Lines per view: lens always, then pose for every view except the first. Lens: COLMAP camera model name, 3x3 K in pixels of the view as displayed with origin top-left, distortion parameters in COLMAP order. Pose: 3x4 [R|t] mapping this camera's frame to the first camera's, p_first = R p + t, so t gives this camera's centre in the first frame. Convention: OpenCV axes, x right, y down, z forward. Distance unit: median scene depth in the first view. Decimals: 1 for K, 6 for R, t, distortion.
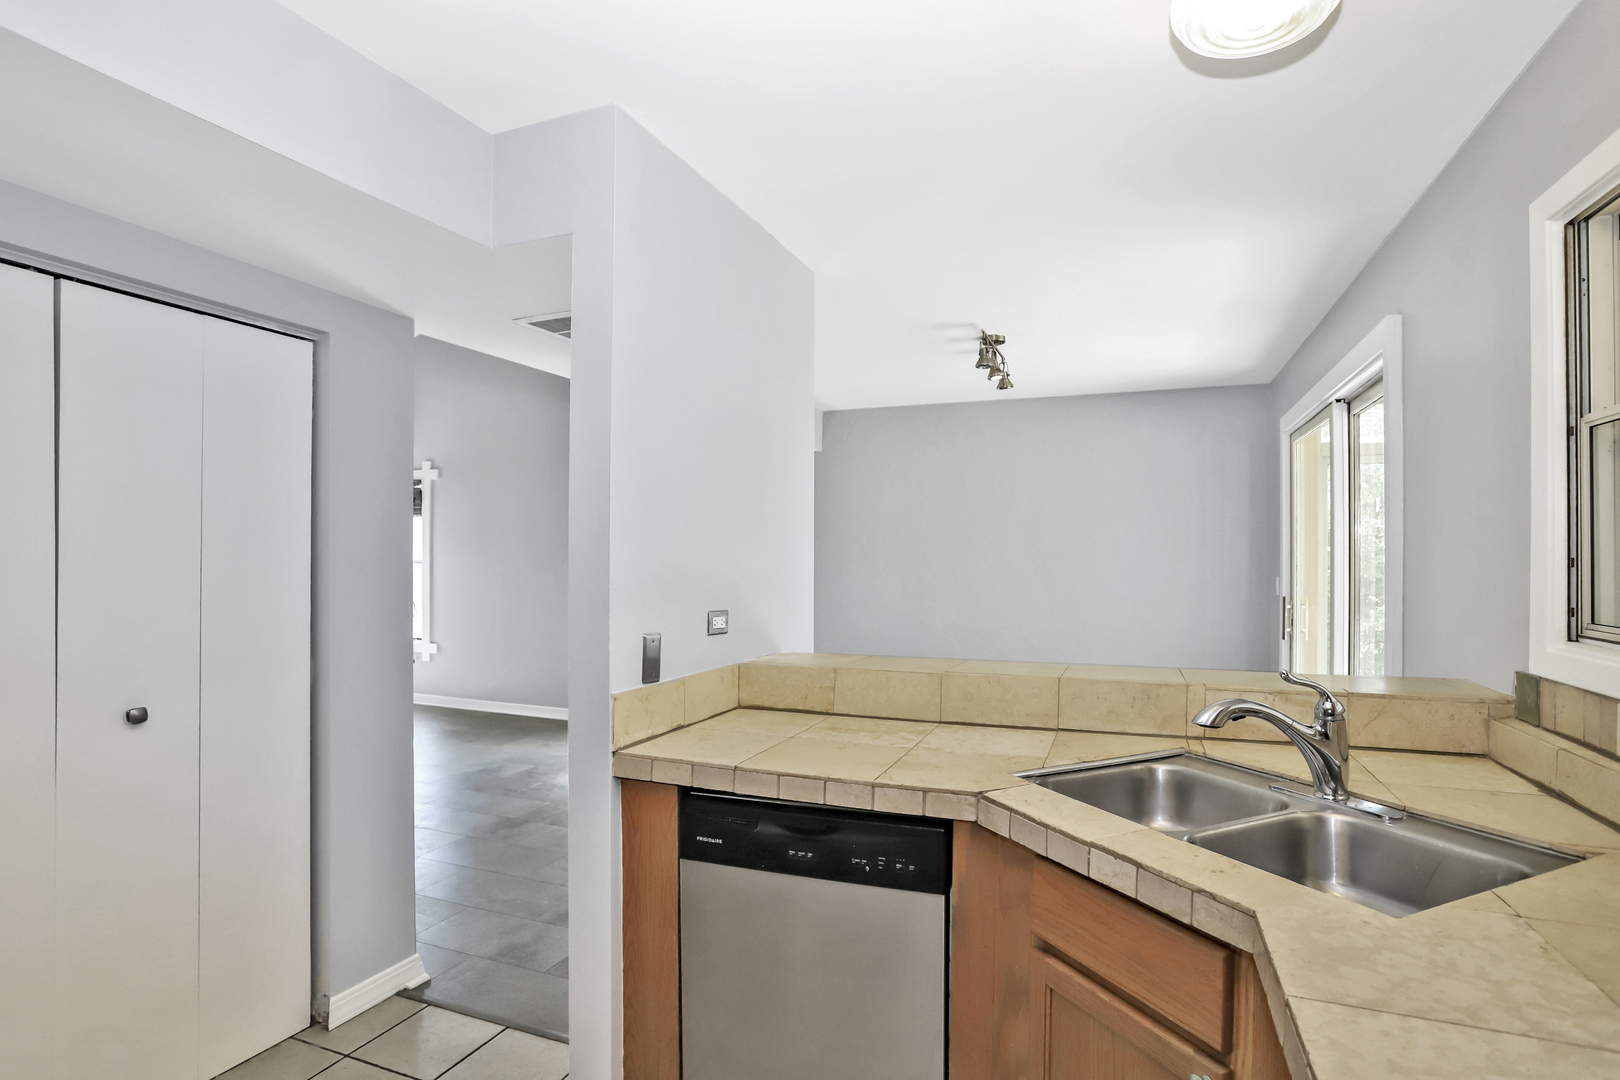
lens RADIAL K [[812.6, 0, 814.4], [0, 812.6, 549.1], [0, 0, 1]] dist [-0.055734, 0.036579]
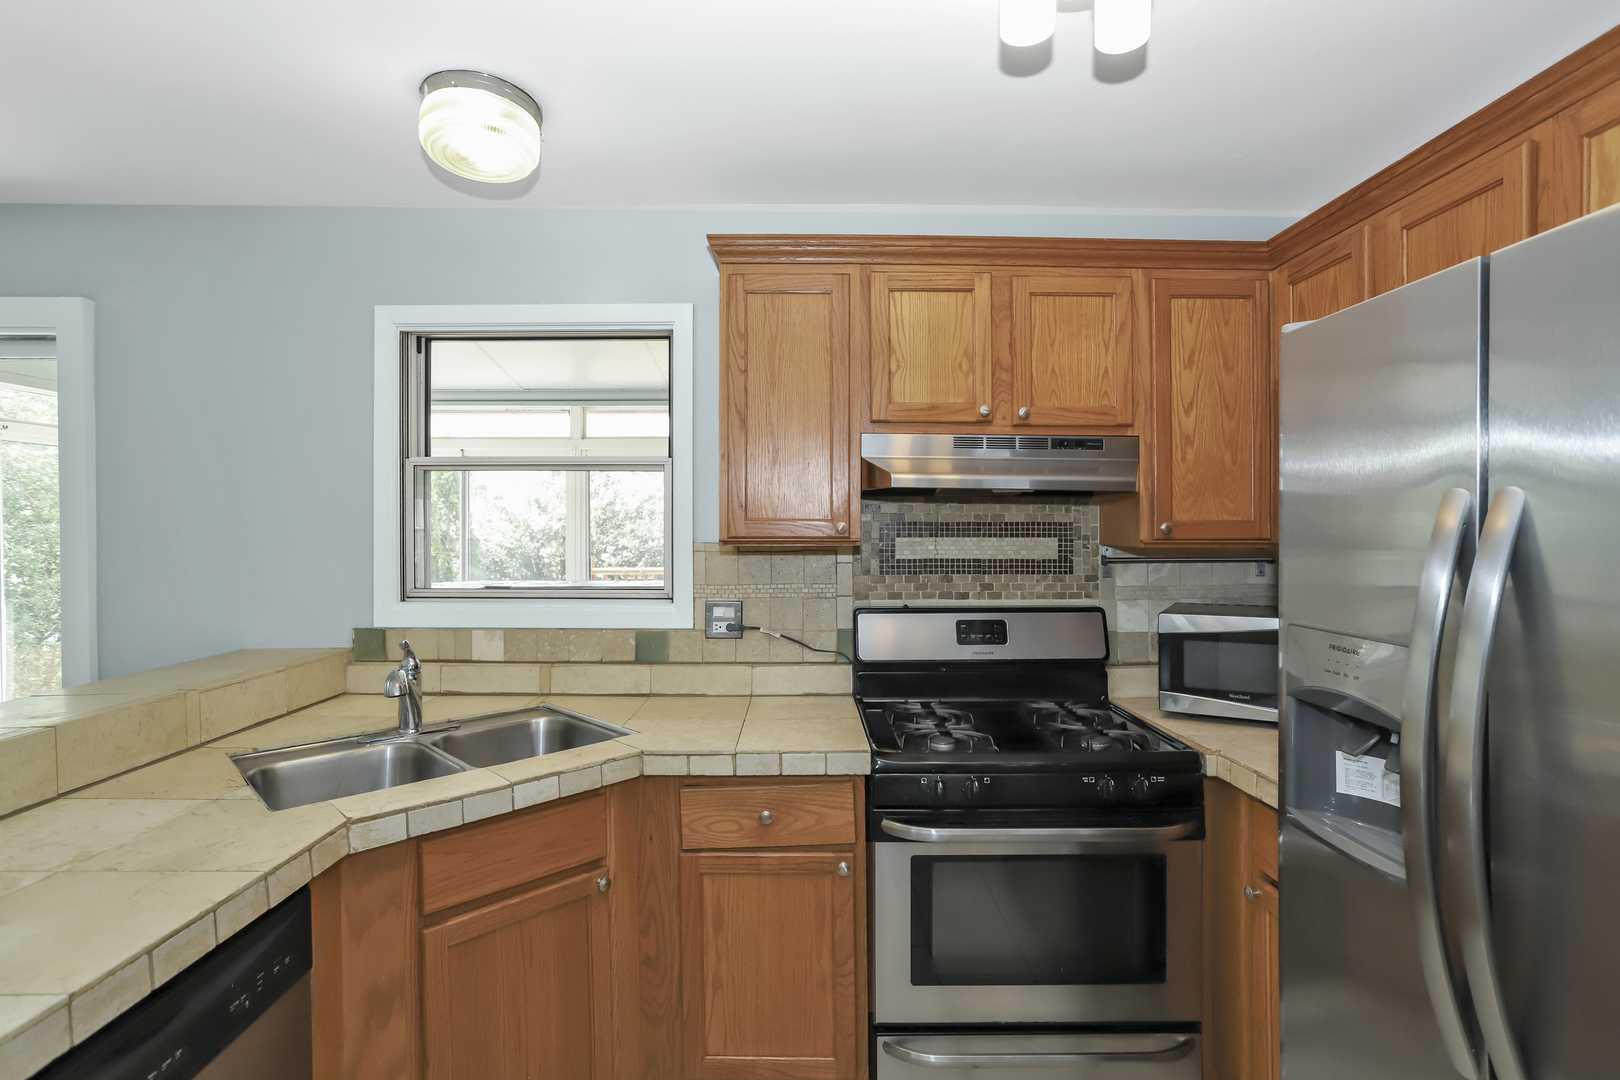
lens RADIAL K [[795.5, 0, 812.9], [0, 795.5, 545.2], [0, 0, 1]] dist [-0.054695, 0.034653]
pose [[-0.366320, -0.017891, 0.930317, -0.733849], [-0.004708, 0.999838, 0.017375, -0.022607], [-0.930477, 0.001985, -0.366345, 0.768921]]
